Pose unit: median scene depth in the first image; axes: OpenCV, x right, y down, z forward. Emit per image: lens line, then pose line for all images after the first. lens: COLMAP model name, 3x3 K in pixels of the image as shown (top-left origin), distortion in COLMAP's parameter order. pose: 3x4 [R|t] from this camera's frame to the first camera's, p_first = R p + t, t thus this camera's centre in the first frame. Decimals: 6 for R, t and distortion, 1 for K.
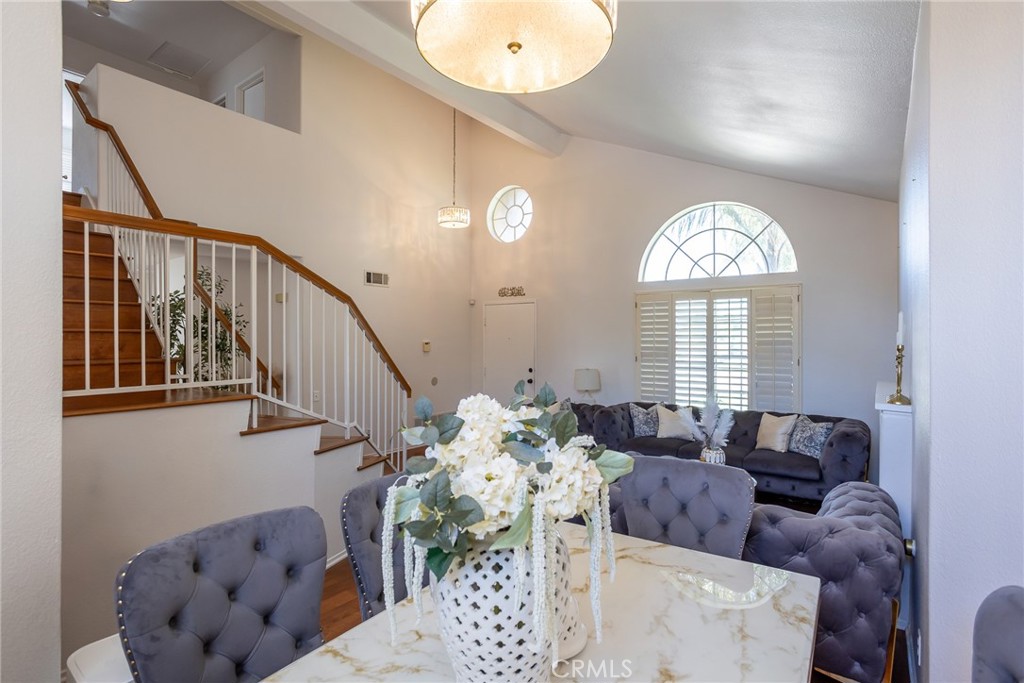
lens RADIAL K [[496.3, 0, 508.3], [0, 496.3, 339.5], [0, 0, 1]] dist [-0.071551, 0.046170]
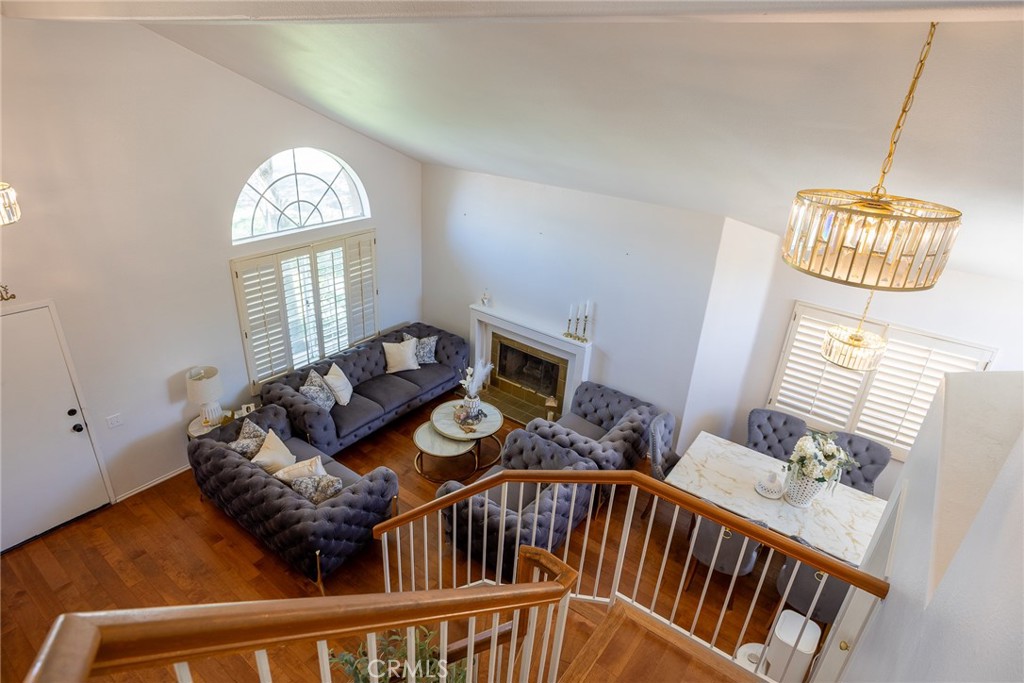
lens RADIAL K [[579.0, 0, 512.0], [0, 579.0, 341.5], [0, 0, 1]] dist [-0.002660, -0.000237]
pose [[-0.003402, -0.425674, 0.904870, -0.694543], [-0.047044, 0.903942, 0.425060, -0.423945], [-0.998887, -0.041123, -0.023101, 0.612958]]
